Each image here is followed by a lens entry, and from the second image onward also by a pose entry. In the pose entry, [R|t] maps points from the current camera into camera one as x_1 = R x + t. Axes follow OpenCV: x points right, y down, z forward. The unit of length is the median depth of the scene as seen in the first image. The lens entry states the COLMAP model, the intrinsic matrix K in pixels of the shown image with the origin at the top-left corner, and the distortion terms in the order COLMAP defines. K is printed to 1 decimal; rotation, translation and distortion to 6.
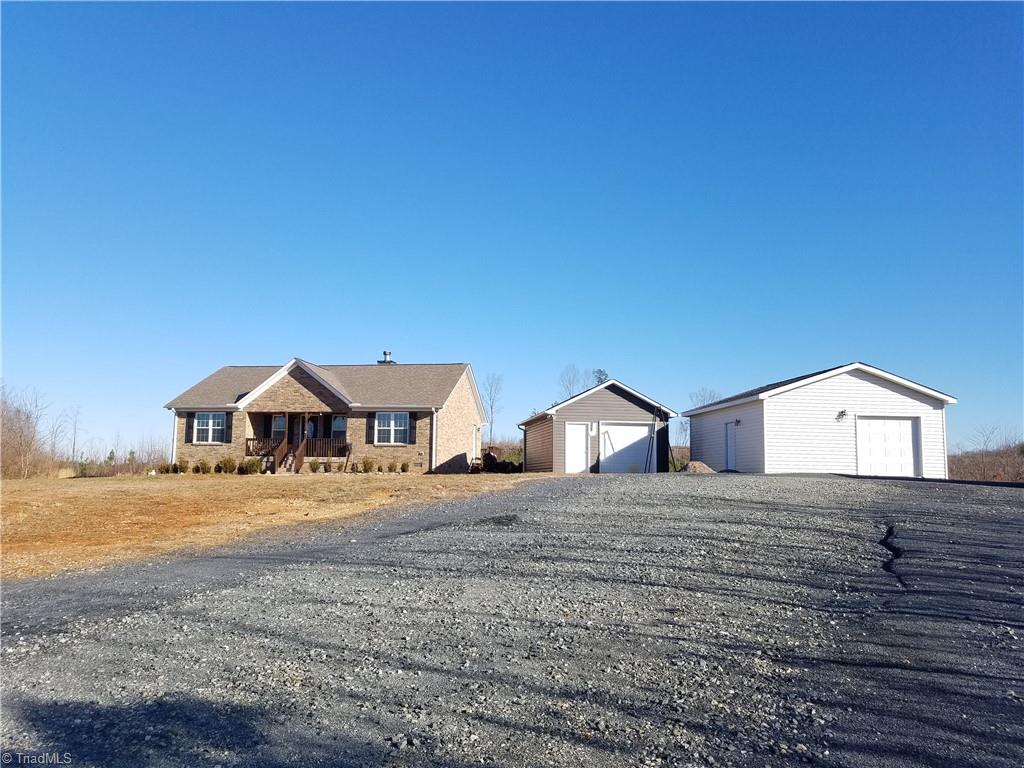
lens RADIAL K [[805.1, 0, 506.4], [0, 805.1, 401.4], [0, 0, 1]] dist [-0.006785, -0.007943]
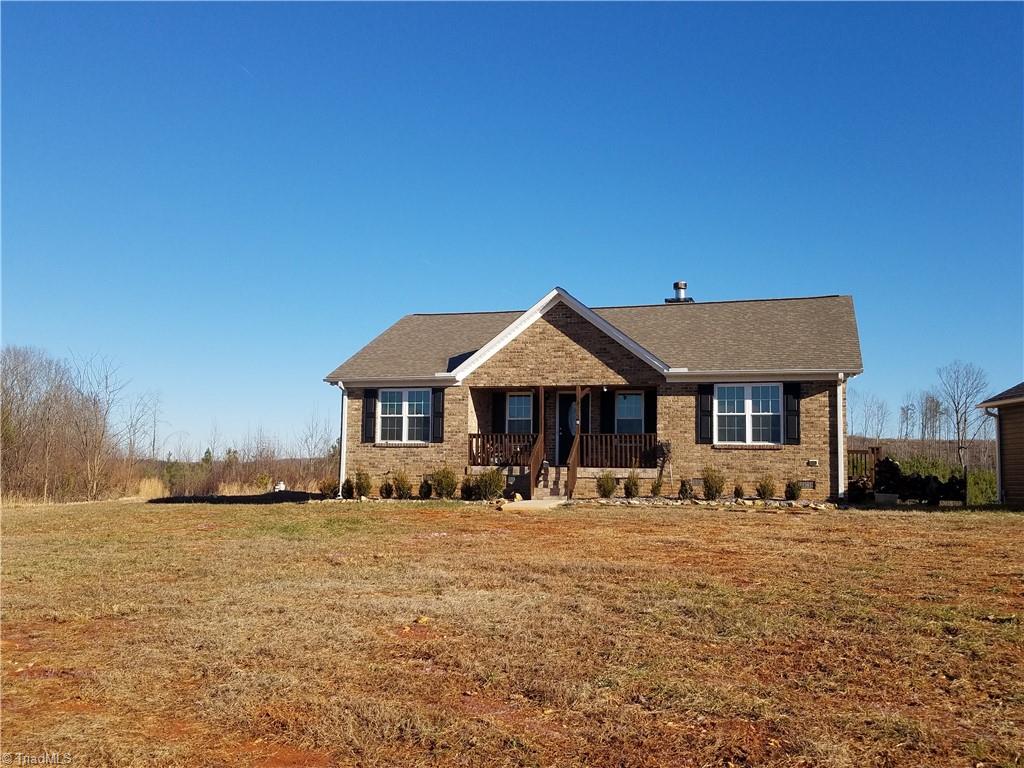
lens RADIAL K [[947.4, 0, 504.3], [0, 947.4, 398.3], [0, 0, 1]] dist [0.290635, -0.628207]
pose [[0.989595, -0.010237, -0.143515, -0.205685], [0.012146, 0.999849, 0.012431, 0.013167], [0.143366, -0.014045, 0.989570, 0.349965]]
